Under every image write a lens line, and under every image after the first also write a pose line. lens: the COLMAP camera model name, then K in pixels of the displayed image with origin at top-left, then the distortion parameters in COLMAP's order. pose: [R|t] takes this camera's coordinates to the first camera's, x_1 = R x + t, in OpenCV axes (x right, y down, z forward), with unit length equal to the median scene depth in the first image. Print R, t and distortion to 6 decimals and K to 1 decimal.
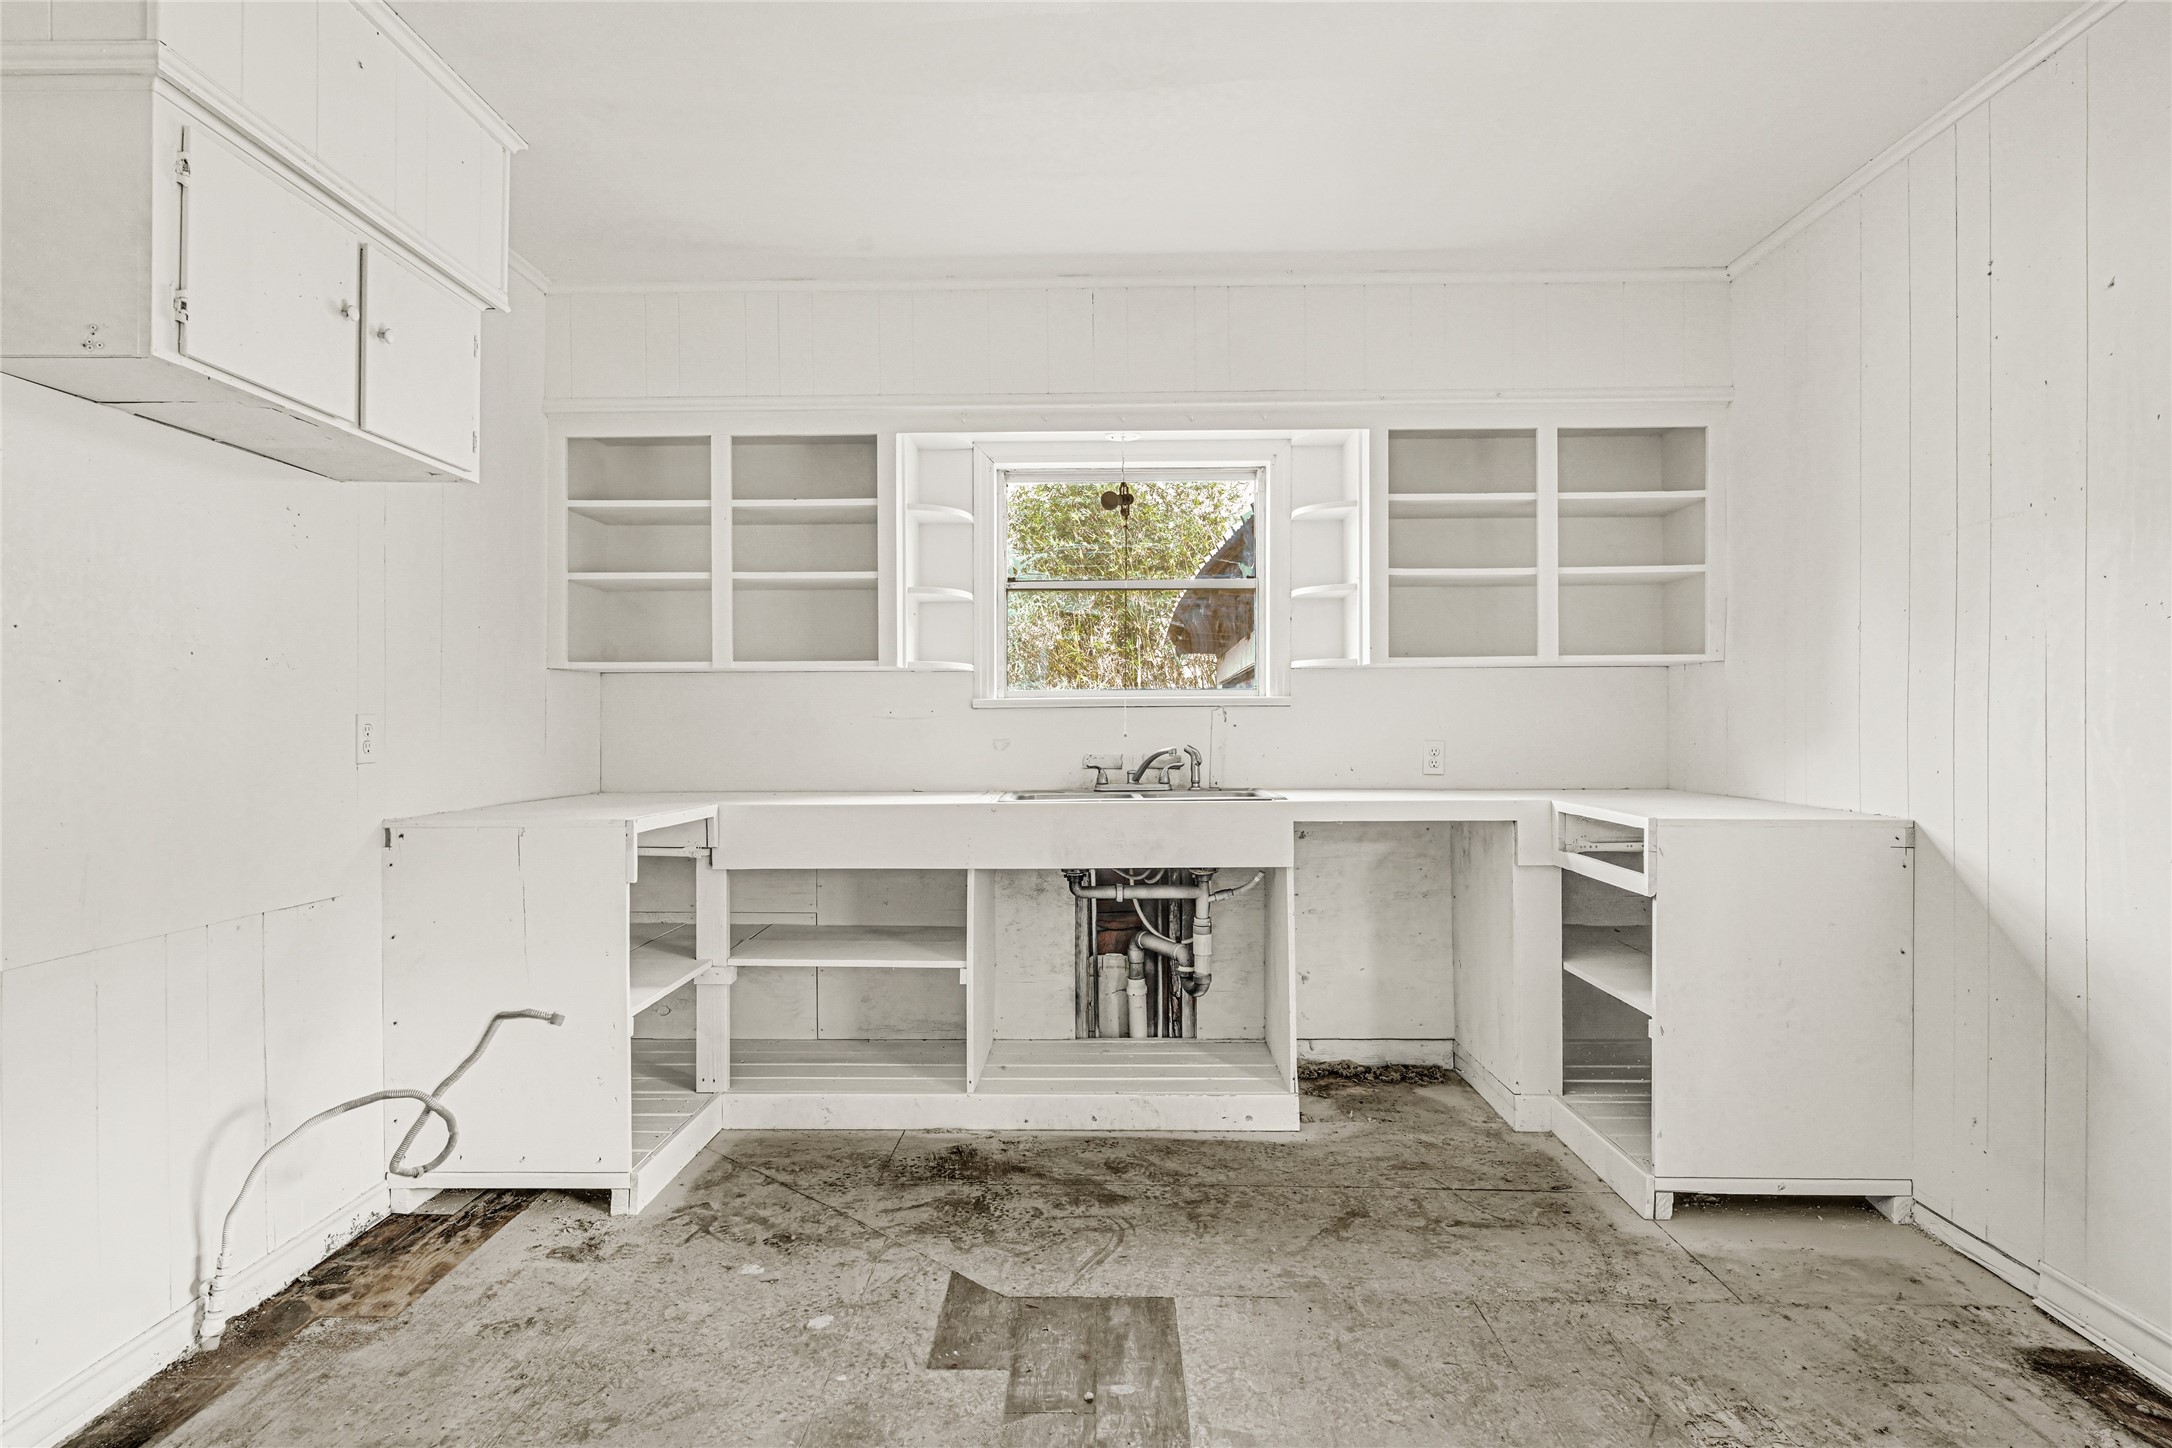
lens RADIAL K [[1191.9, 0, 1086.0], [0, 1191.9, 724.0], [0, 0, 1]] dist [0.000080, -0.000813]
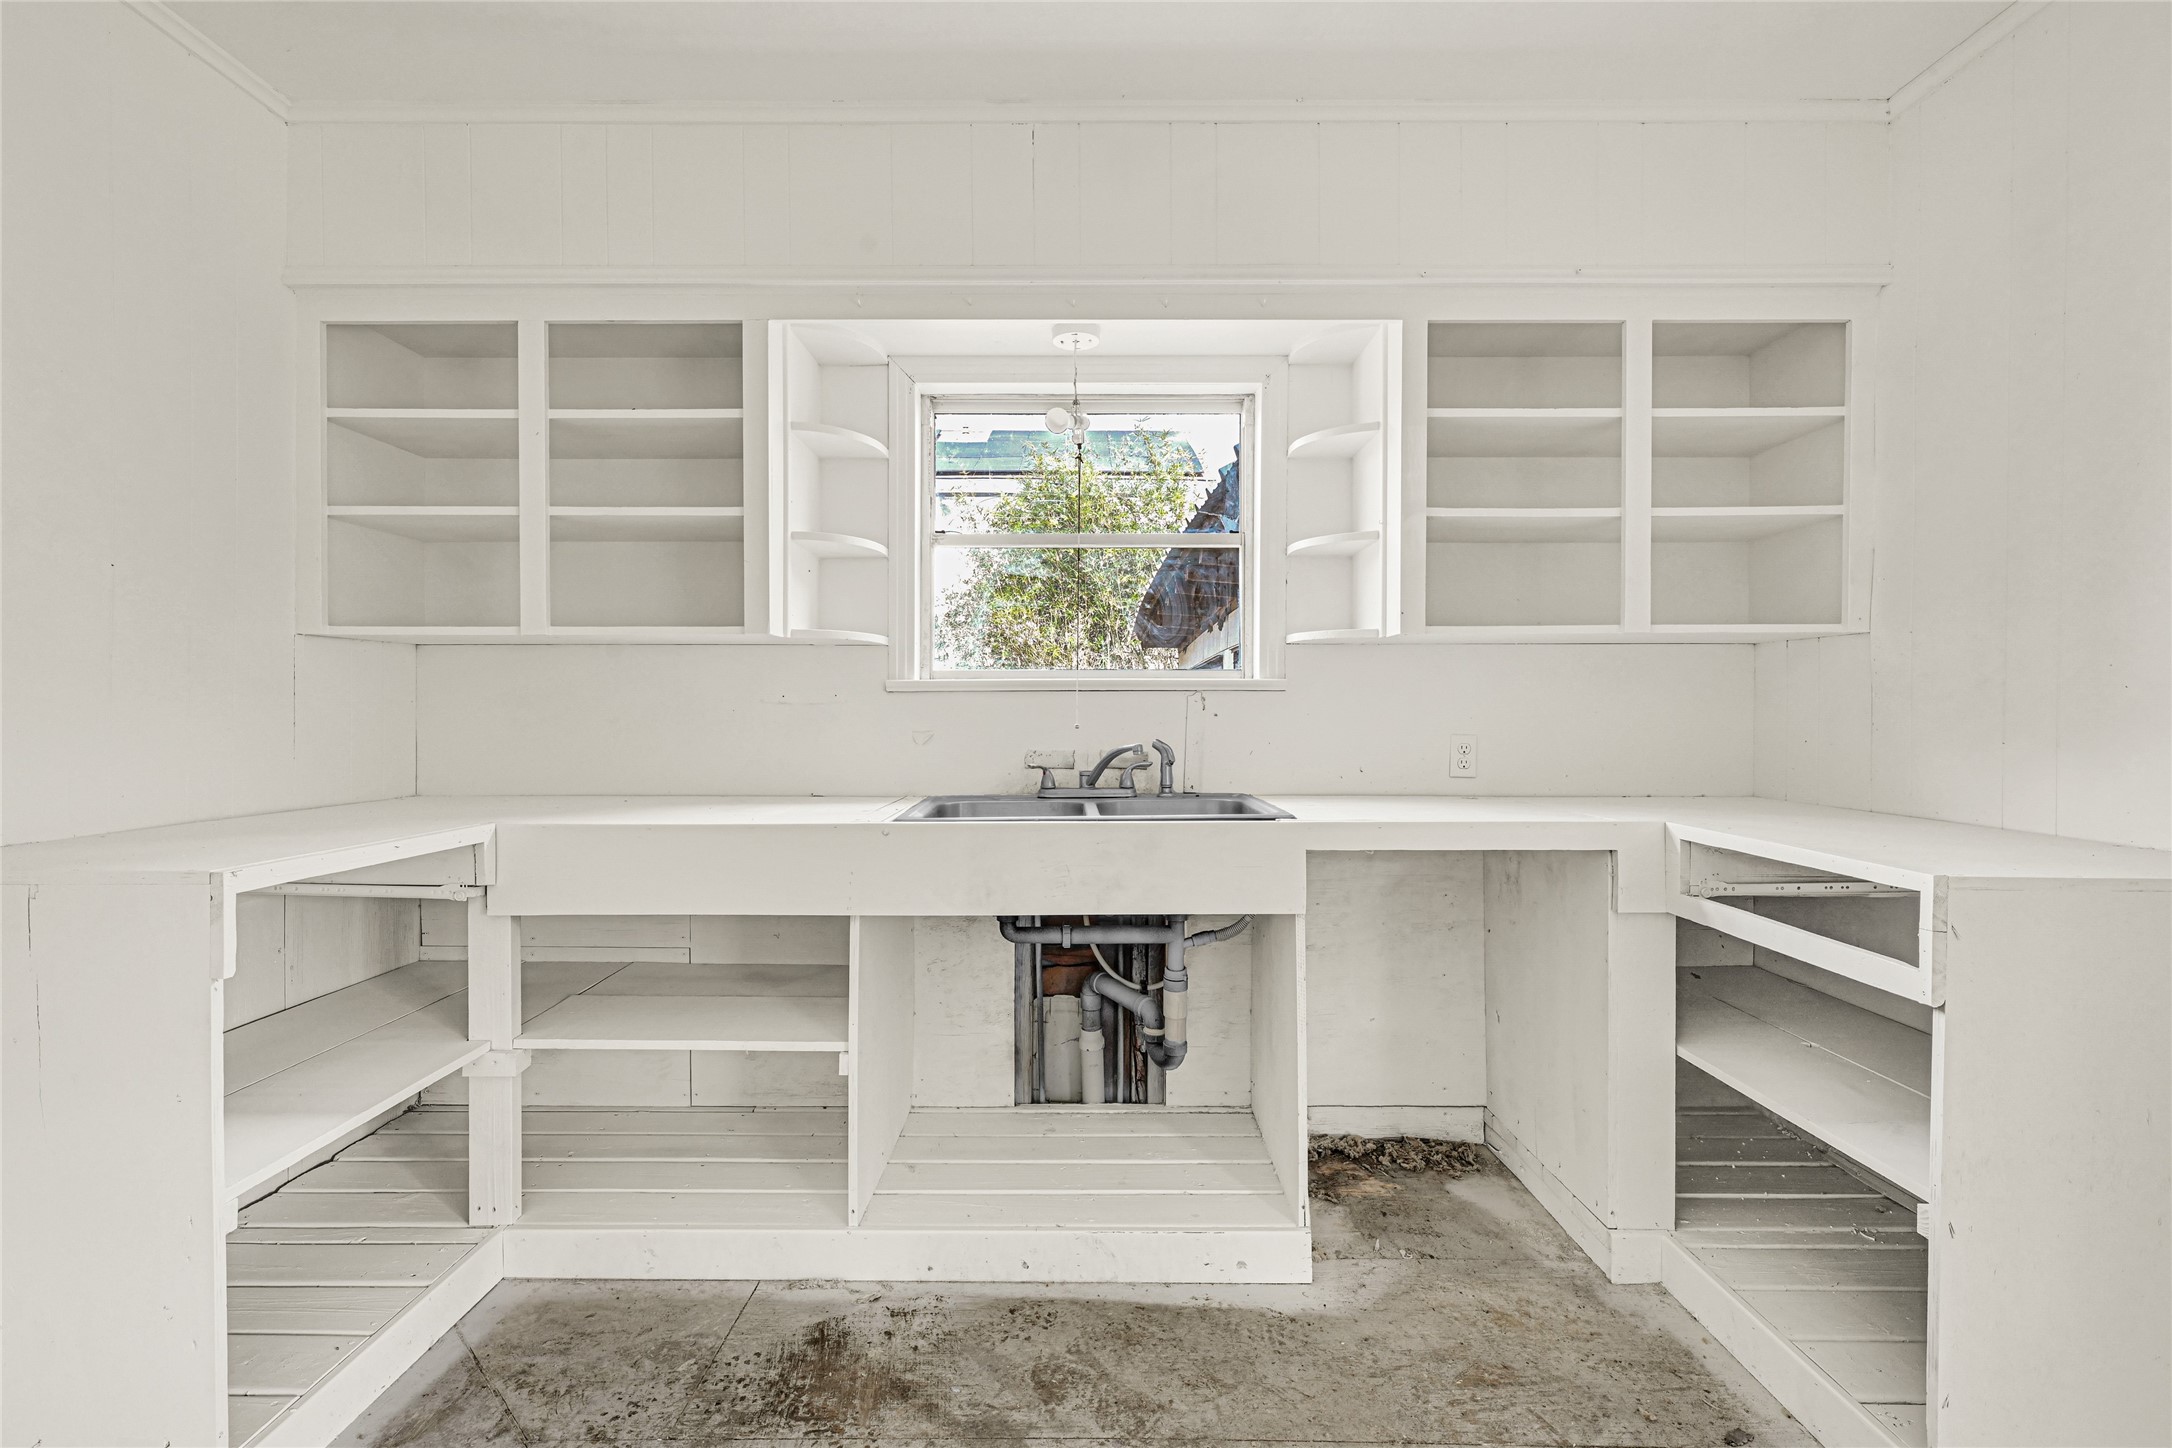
lens RADIAL K [[913.3, 0, 1091.0], [0, 913.3, 721.3], [0, 0, 1]] dist [0.000472, 0.000221]
pose [[0.999781, 0.004613, 0.020426, 0.031207], [-0.004842, 0.999926, 0.011171, -0.000946], [-0.020373, -0.011268, 0.999729, 0.422736]]
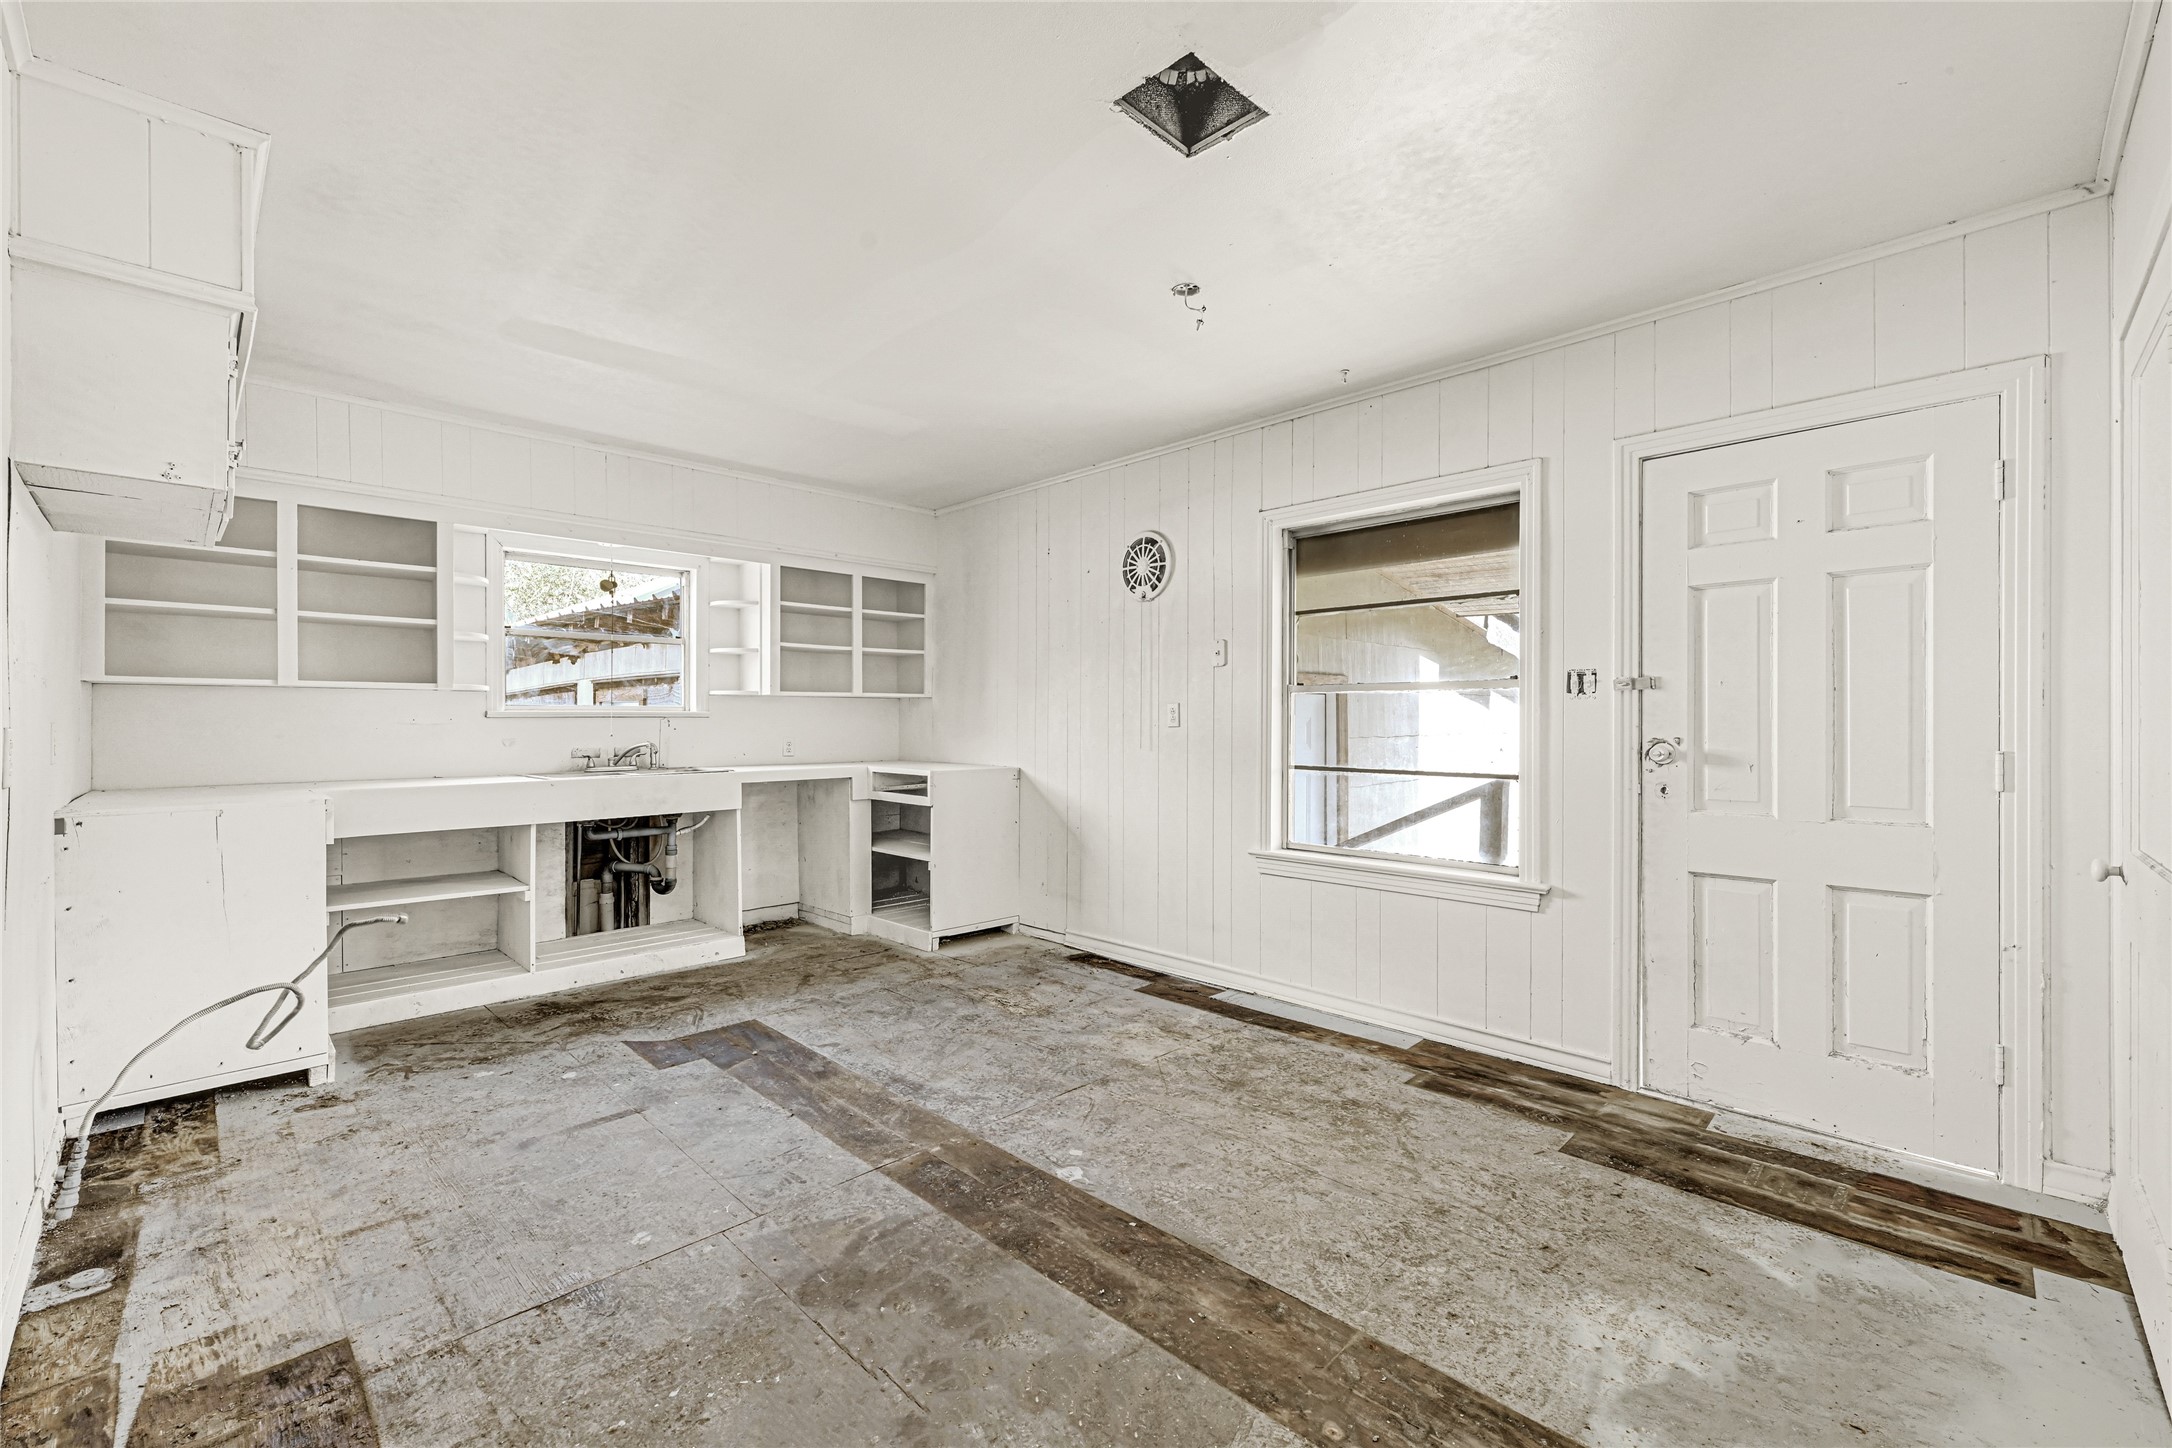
lens RADIAL K [[913.3, 0, 1091.0], [0, 913.3, 721.3], [0, 0, 1]] dist [0.000472, 0.000221]
pose [[0.686922, 0.003139, 0.726724, -0.426766], [-0.001543, 0.999995, -0.002861, -0.006336], [-0.726730, 0.000845, 0.686923, -0.295023]]
